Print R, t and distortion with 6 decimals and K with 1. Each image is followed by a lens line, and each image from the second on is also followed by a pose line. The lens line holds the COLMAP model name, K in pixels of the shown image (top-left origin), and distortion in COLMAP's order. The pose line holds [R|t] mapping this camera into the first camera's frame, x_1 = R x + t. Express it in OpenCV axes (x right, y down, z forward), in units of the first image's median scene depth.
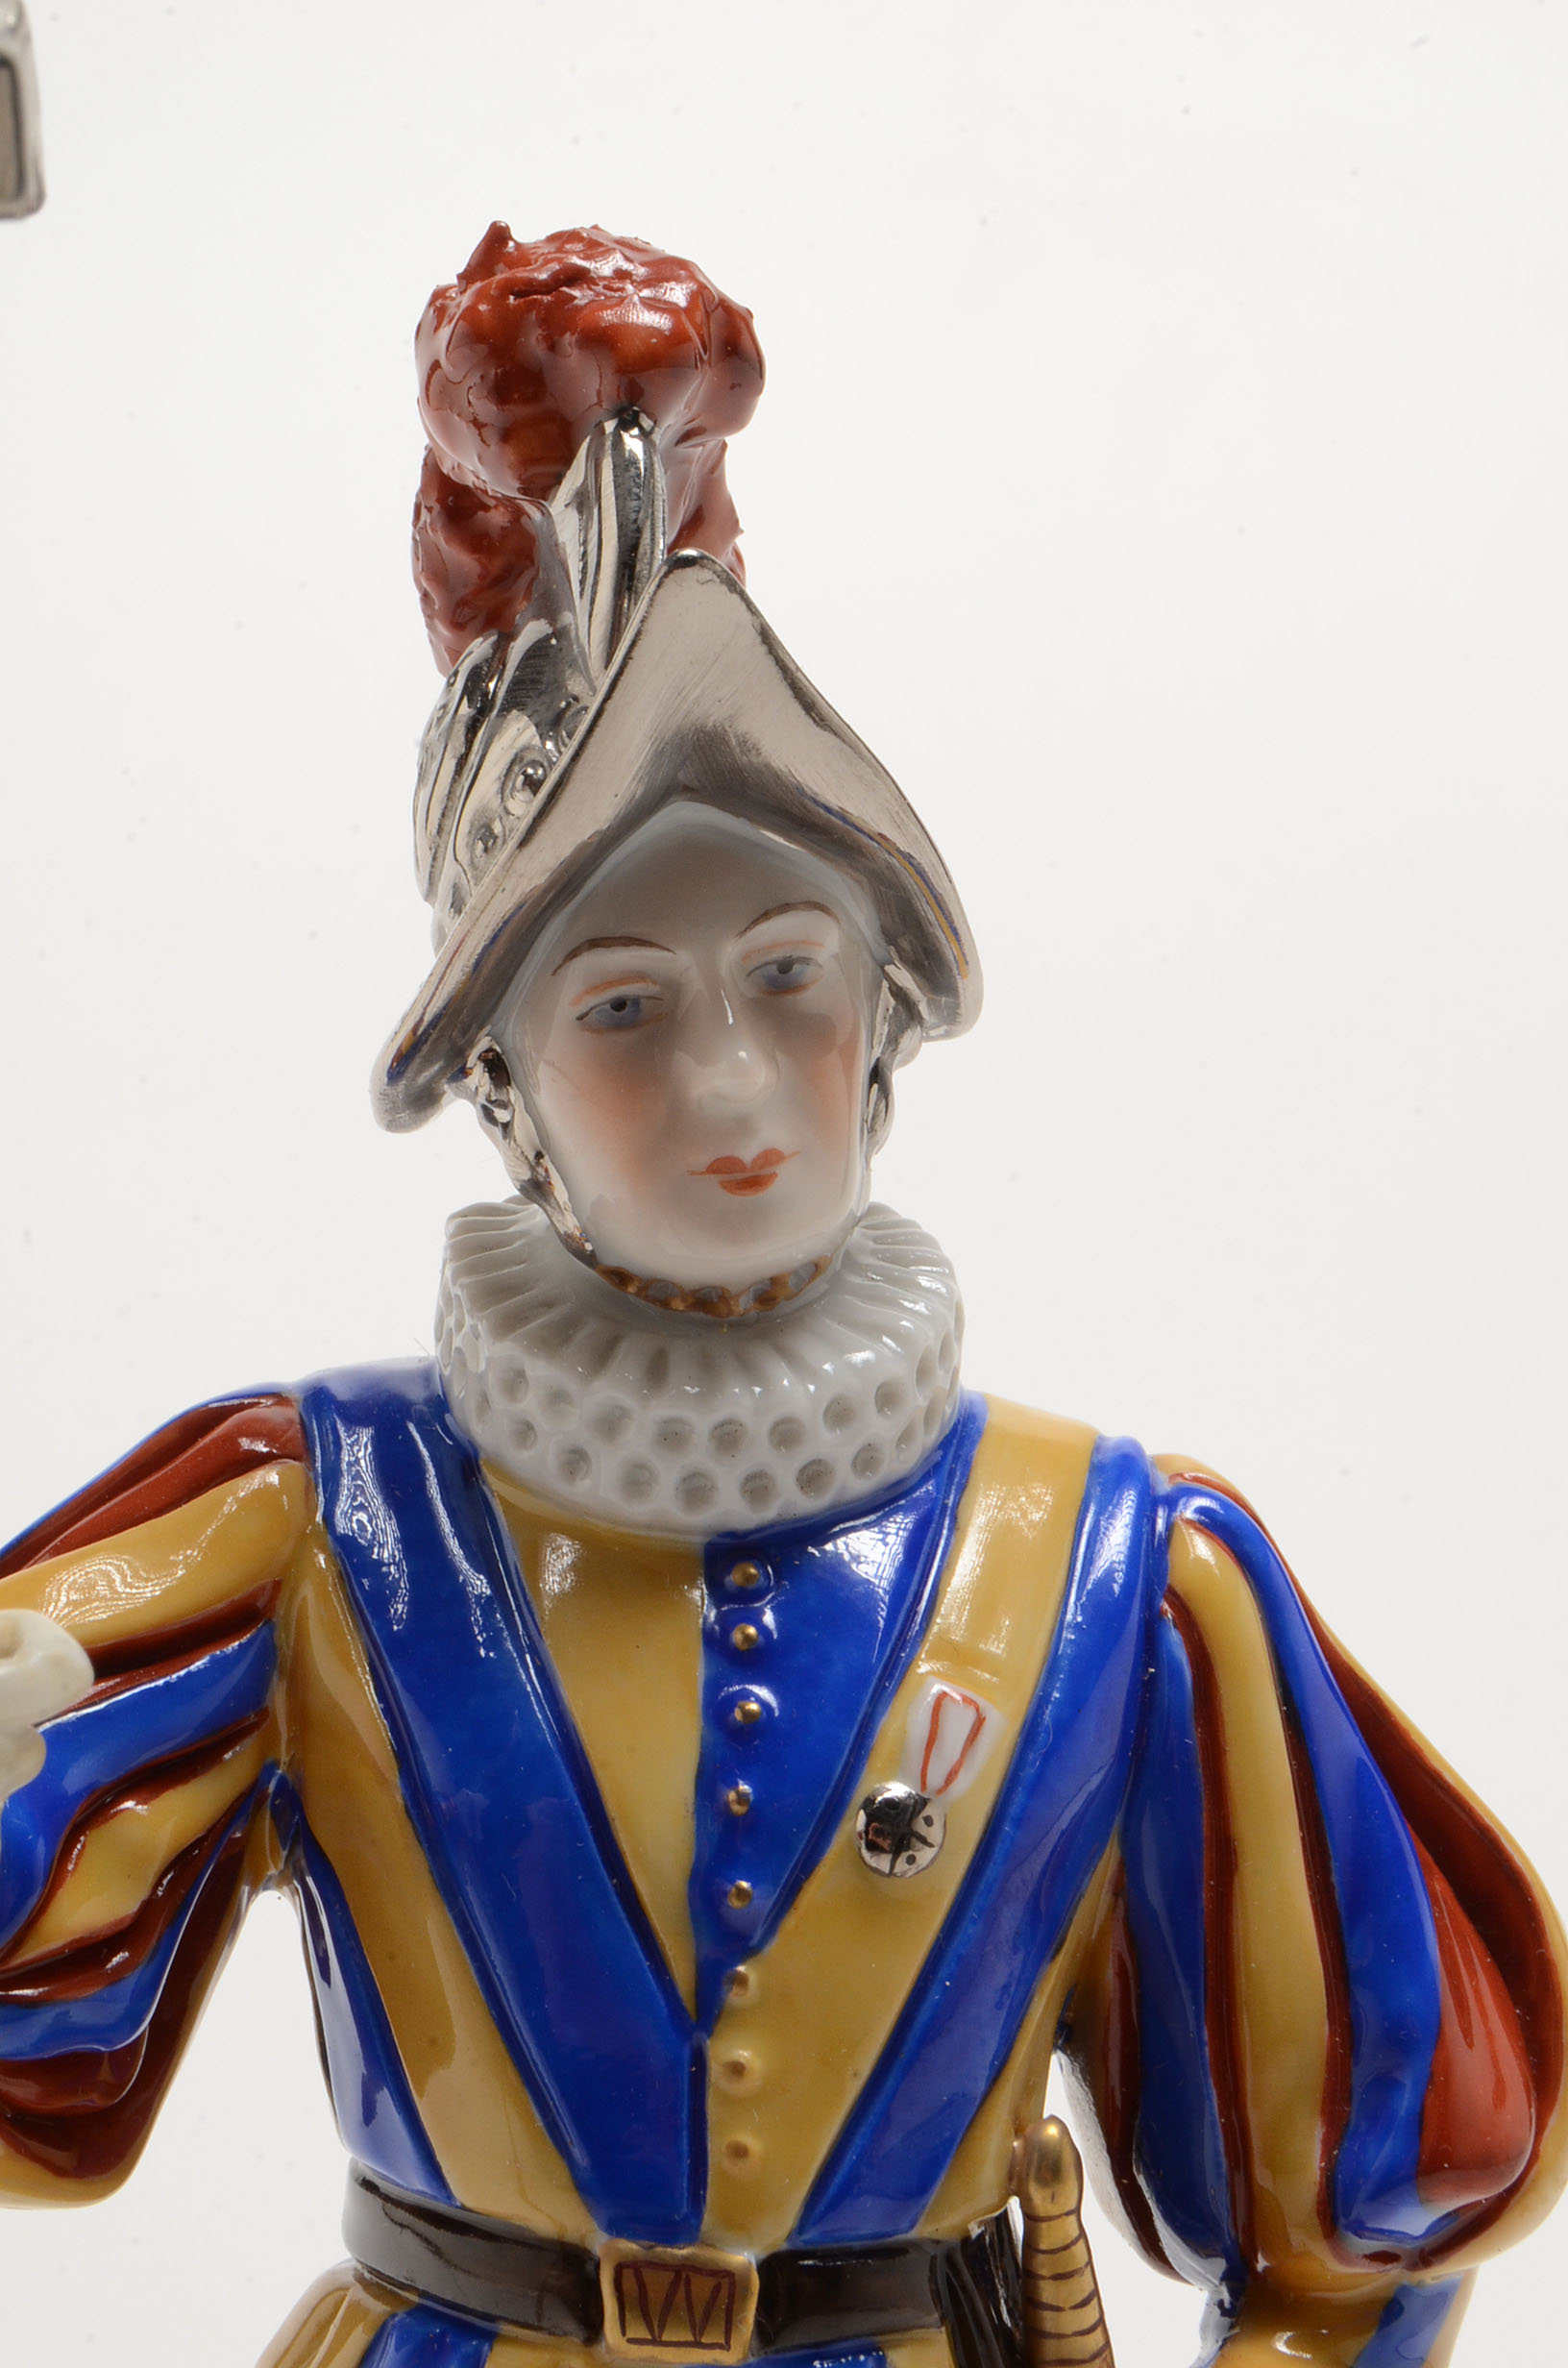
lens RADIAL K [[5182.8, 0, 784.0], [0, 5182.8, 1184.0], [0, 0, 1]] dist [-0.017070, -0.153605]
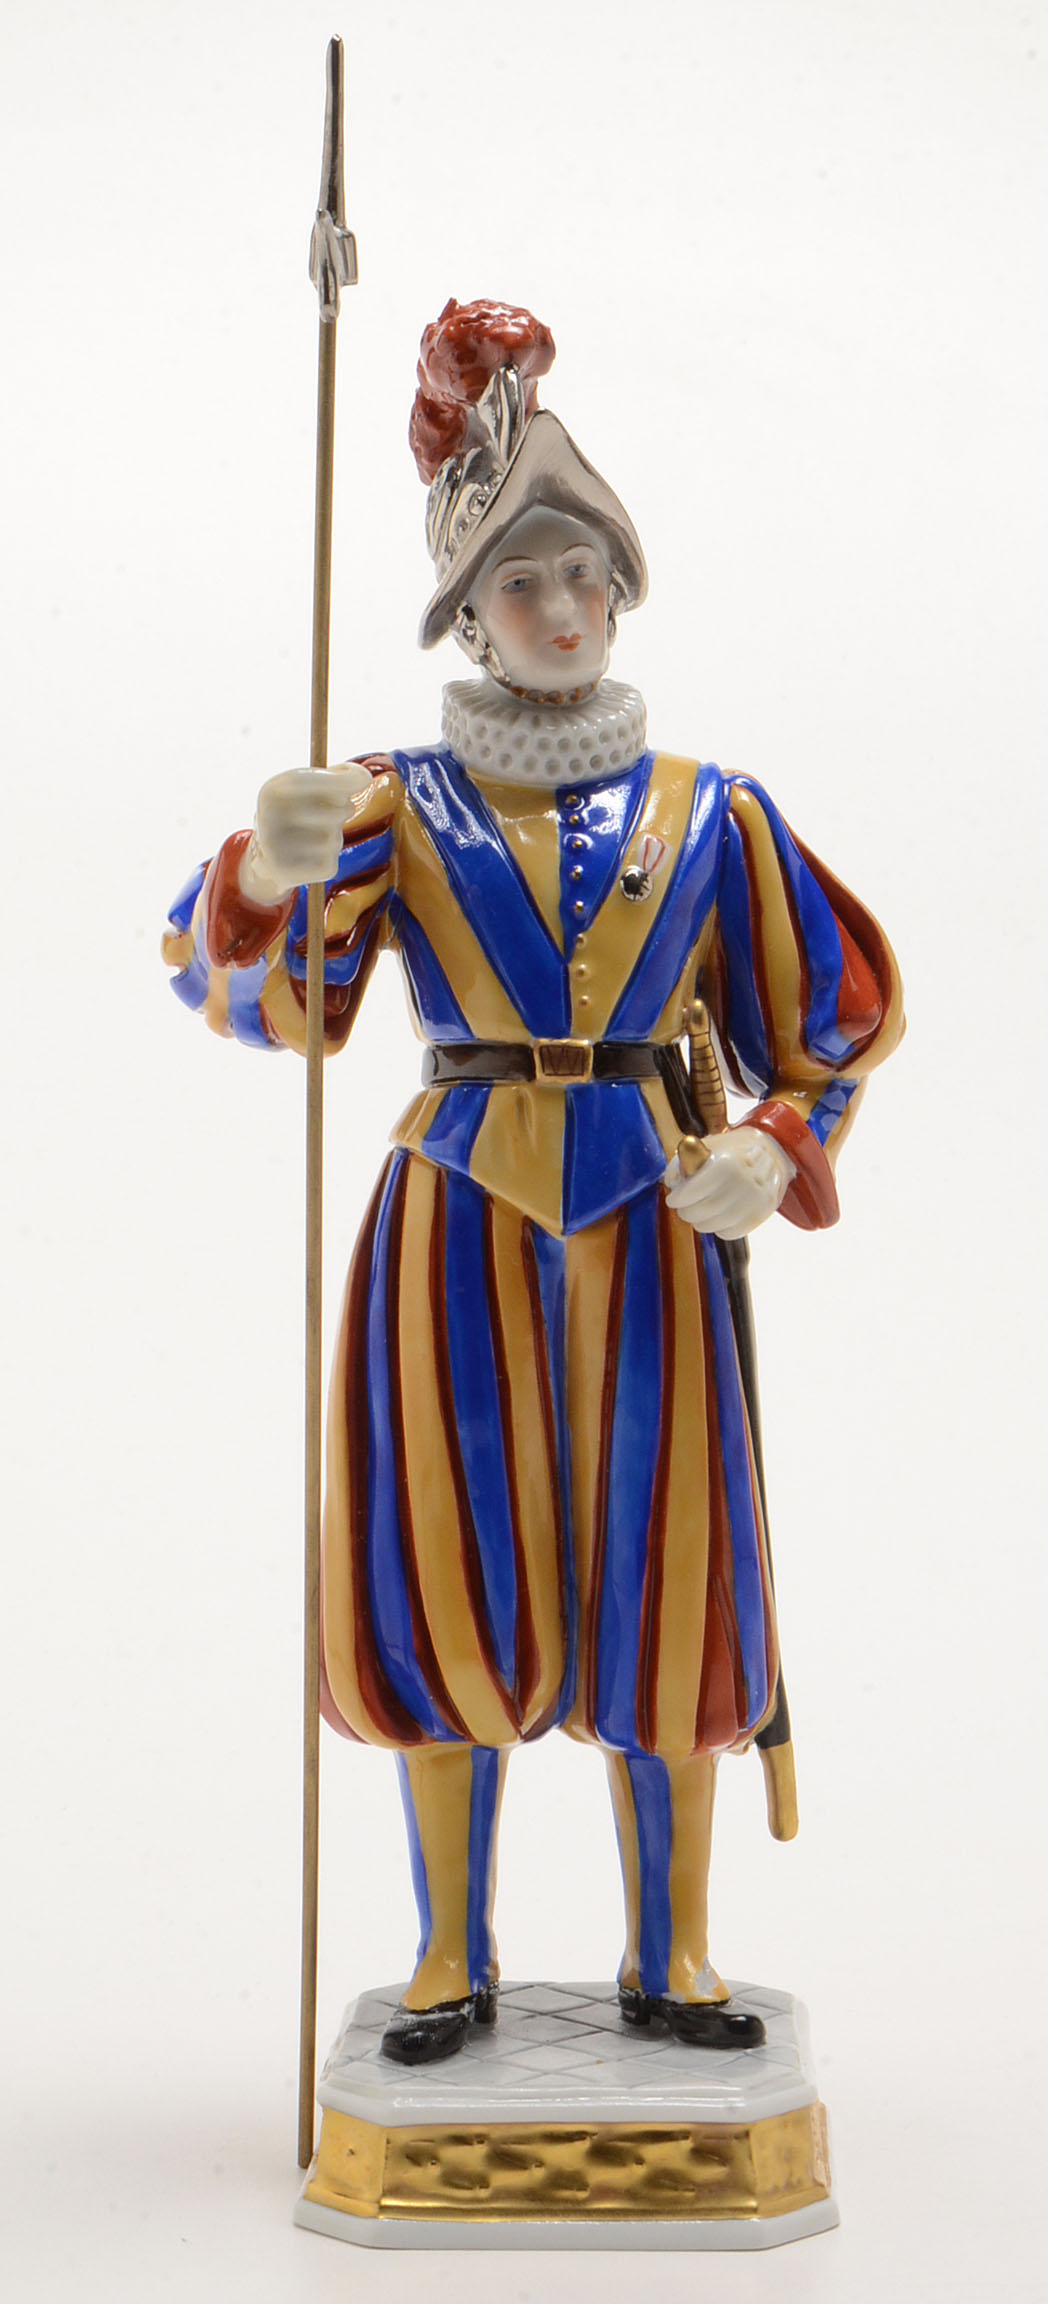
lens RADIAL K [[5105.7, 0, 524.0], [0, 5105.7, 1152.0], [0, 0, 1]] dist [-0.019622, 0.023201]
pose [[0.997820, -0.045683, 0.047625, -0.164638], [0.047683, 0.997990, -0.041742, 0.363403], [-0.045622, 0.043922, 0.997993, -1.596484]]
